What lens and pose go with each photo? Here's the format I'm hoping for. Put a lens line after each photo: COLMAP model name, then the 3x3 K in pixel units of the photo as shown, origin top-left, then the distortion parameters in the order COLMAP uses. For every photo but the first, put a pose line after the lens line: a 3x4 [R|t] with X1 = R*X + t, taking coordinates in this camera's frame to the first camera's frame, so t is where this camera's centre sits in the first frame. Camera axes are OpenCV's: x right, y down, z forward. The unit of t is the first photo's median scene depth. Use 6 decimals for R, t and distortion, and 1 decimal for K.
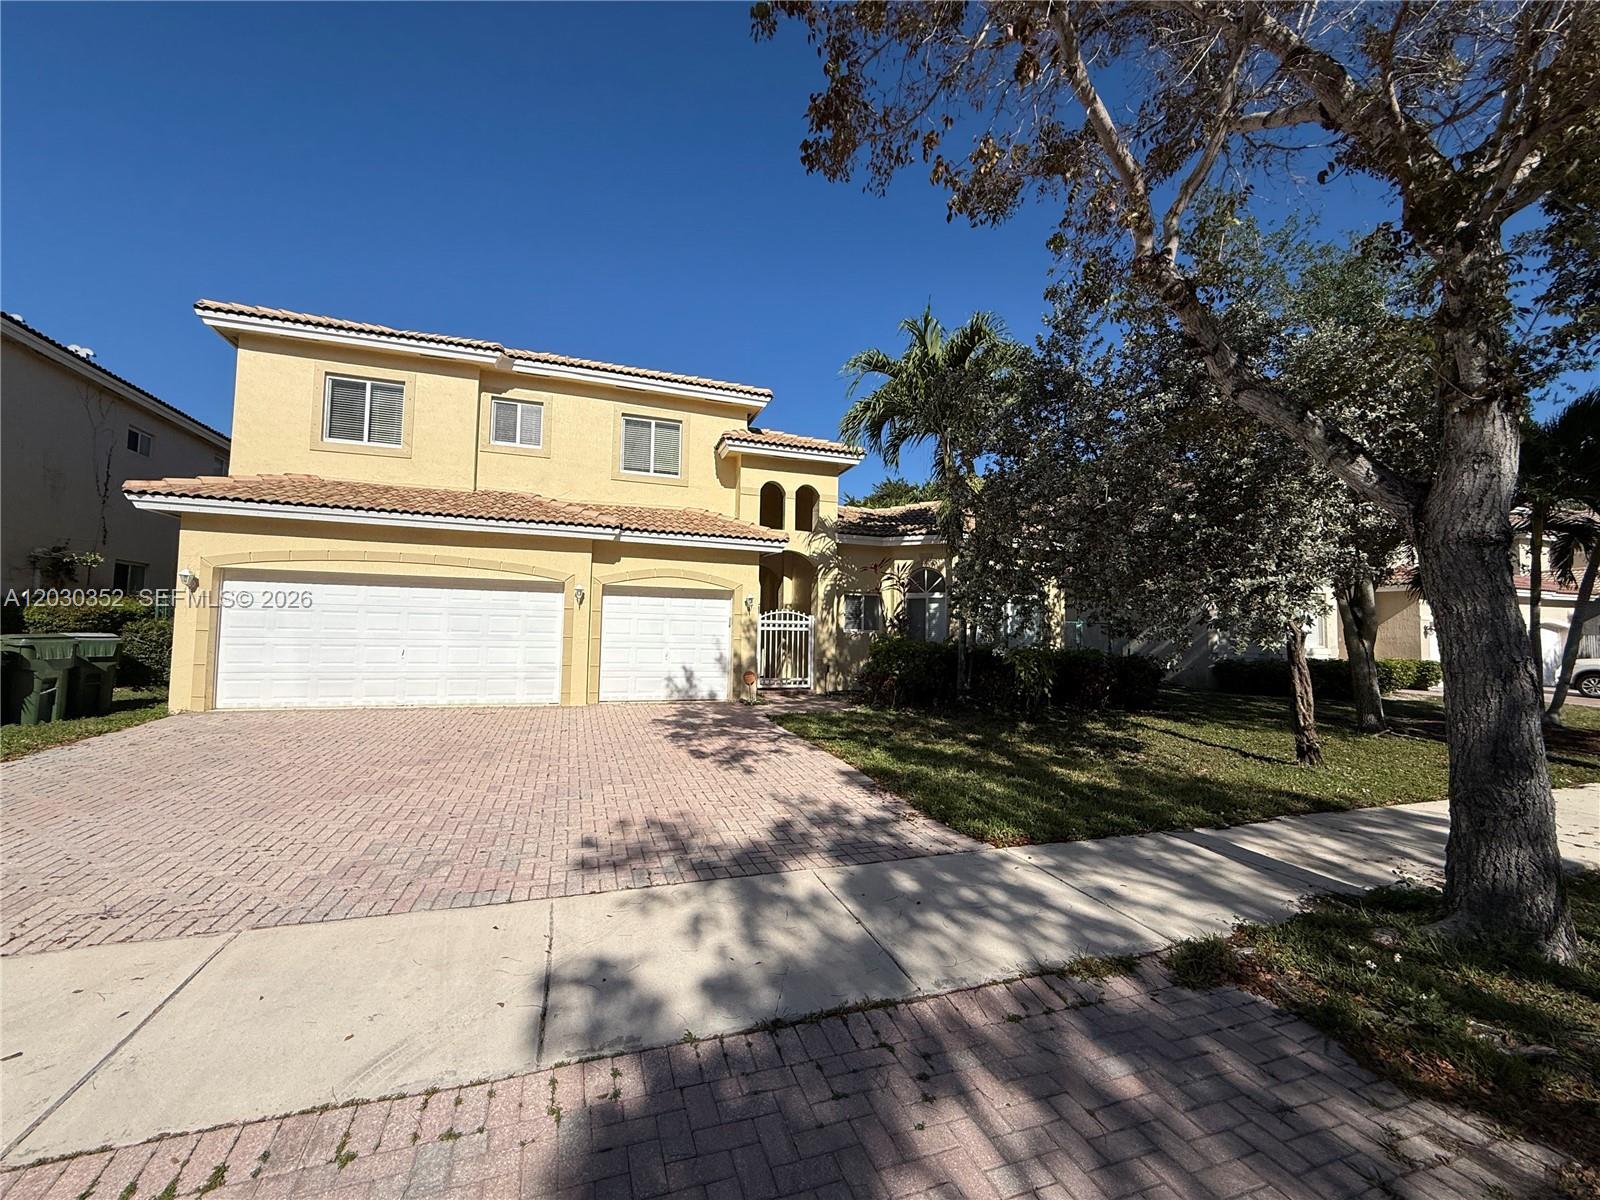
lens RADIAL K [[636.7, 0, 797.8], [0, 636.7, 597.0], [0, 0, 1]] dist [-0.002598, 0.000824]
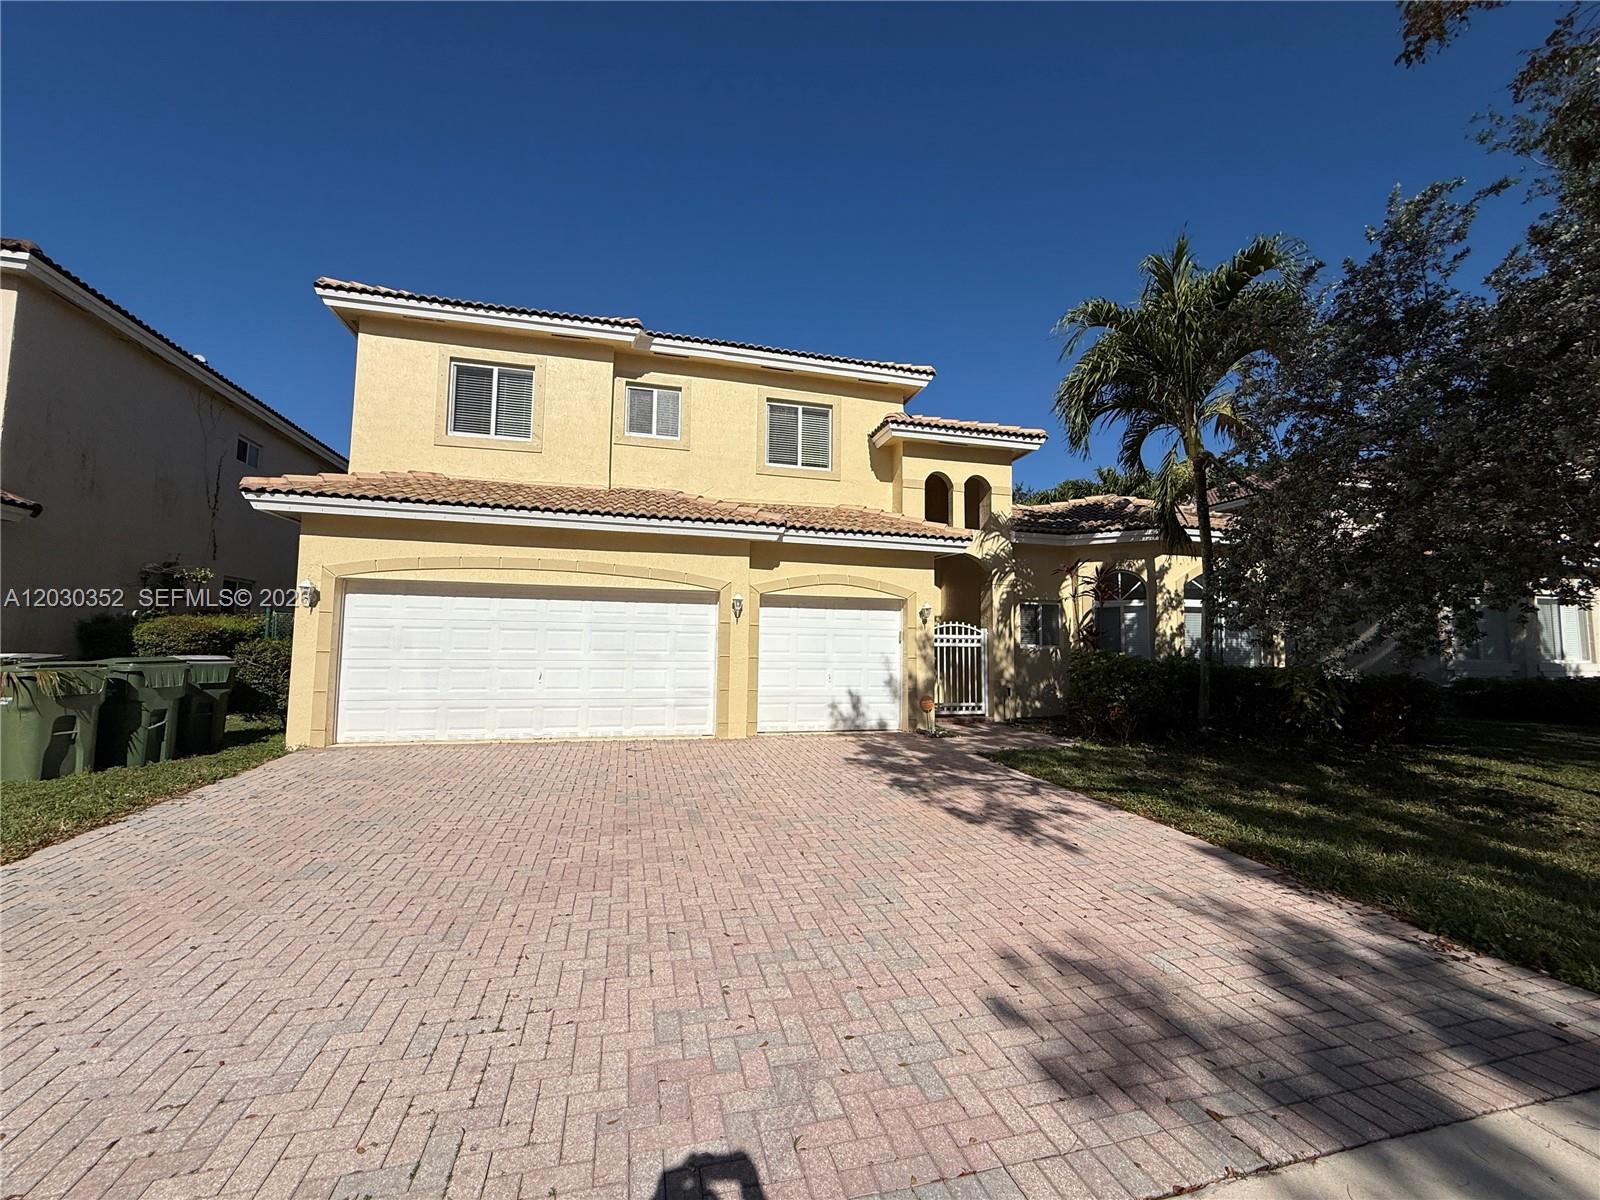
lens RADIAL K [[636.7, 0, 796.9], [0, 636.7, 597.0], [0, 0, 1]] dist [-0.002598, 0.000824]
pose [[0.996804, -0.013353, -0.078757, -0.206275], [0.011370, 0.999608, -0.025568, 0.007188], [0.079068, 0.024591, 0.996566, 0.173394]]
